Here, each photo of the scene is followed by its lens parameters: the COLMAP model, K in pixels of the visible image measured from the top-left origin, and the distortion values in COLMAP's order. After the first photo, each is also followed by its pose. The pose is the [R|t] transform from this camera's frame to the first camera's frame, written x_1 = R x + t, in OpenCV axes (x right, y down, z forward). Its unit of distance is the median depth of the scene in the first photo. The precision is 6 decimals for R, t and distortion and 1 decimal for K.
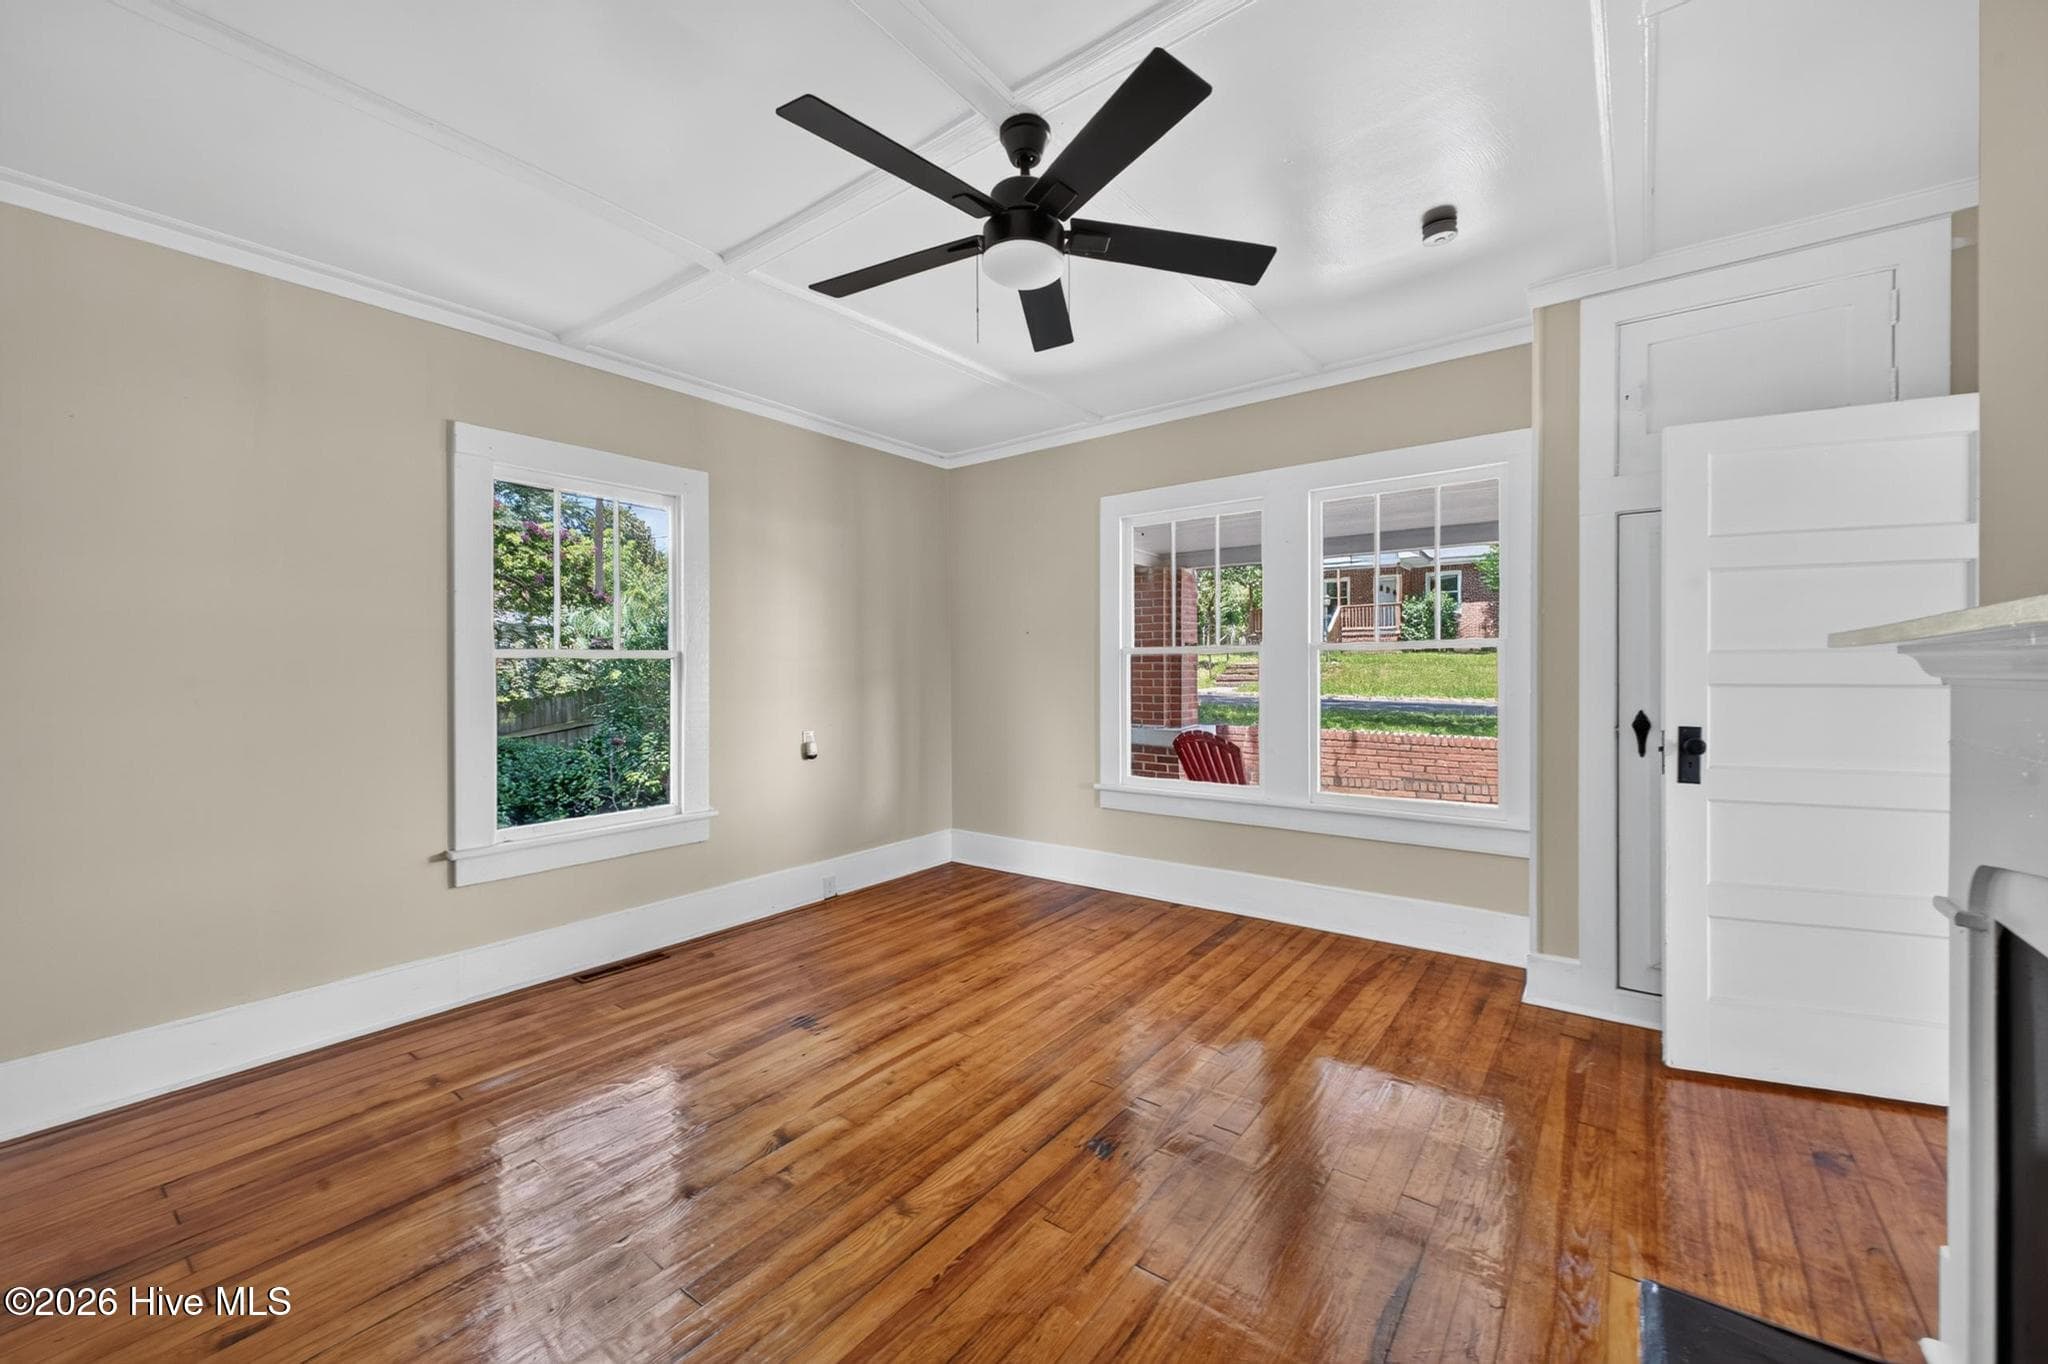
lens RADIAL K [[813.2, 0, 1024.4], [0, 813.2, 674.9], [0, 0, 1]] dist [0.000238, 0.000001]
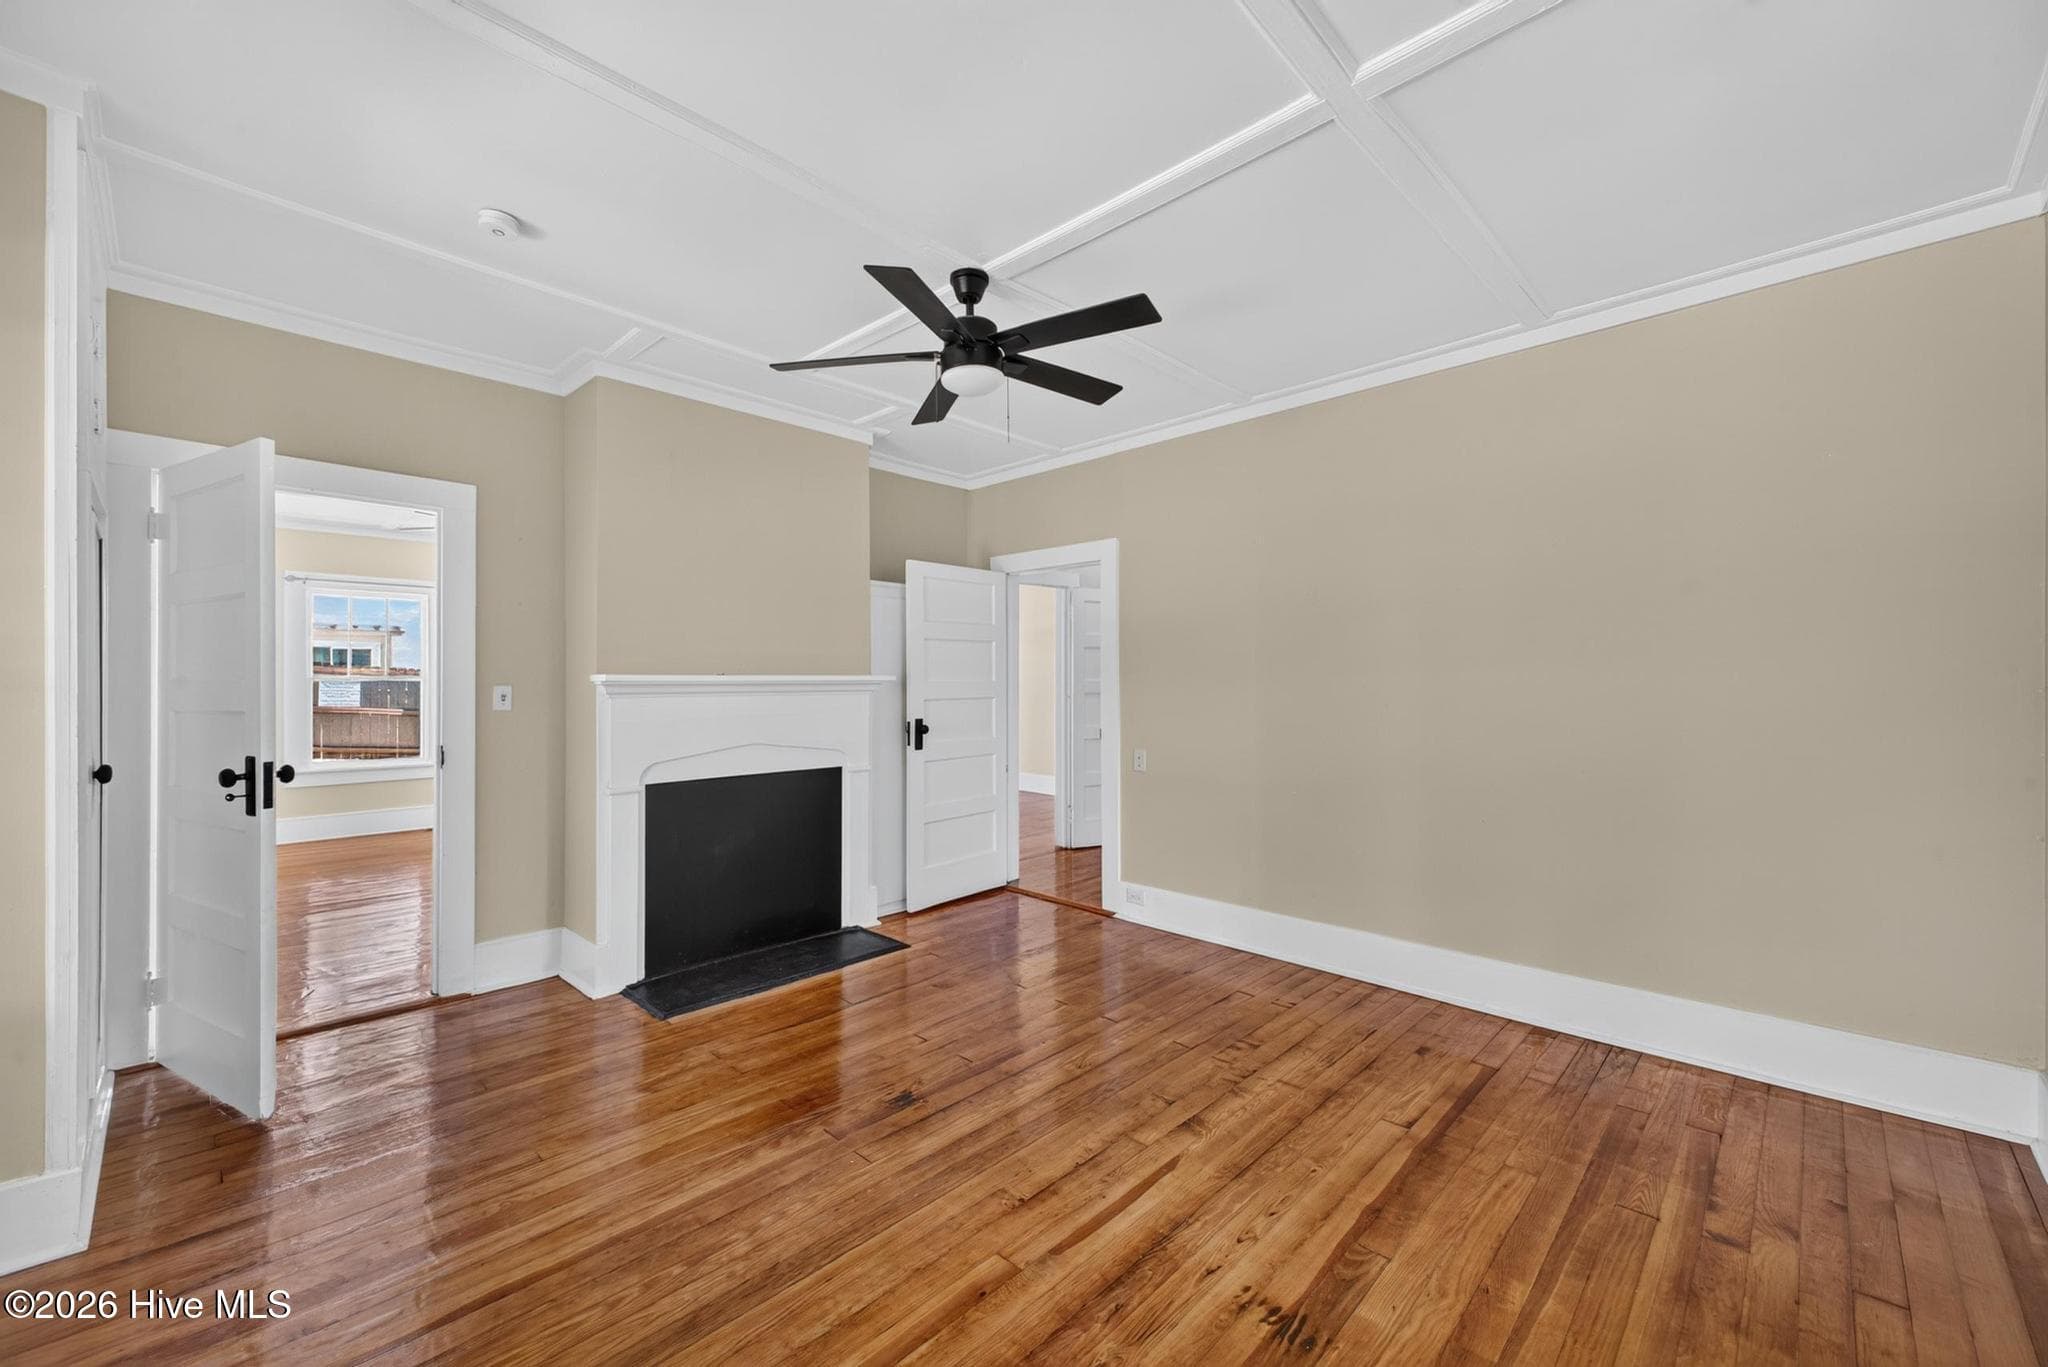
lens RADIAL K [[813.2, 0, 1022.4], [0, 813.2, 683.6], [0, 0, 1]] dist [0.000238, 0.000001]
pose [[-0.992554, 0.010147, 0.121385, -0.199116], [0.010266, 0.999947, 0.000352, -0.014471], [-0.121375, 0.001595, -0.992605, 1.935326]]
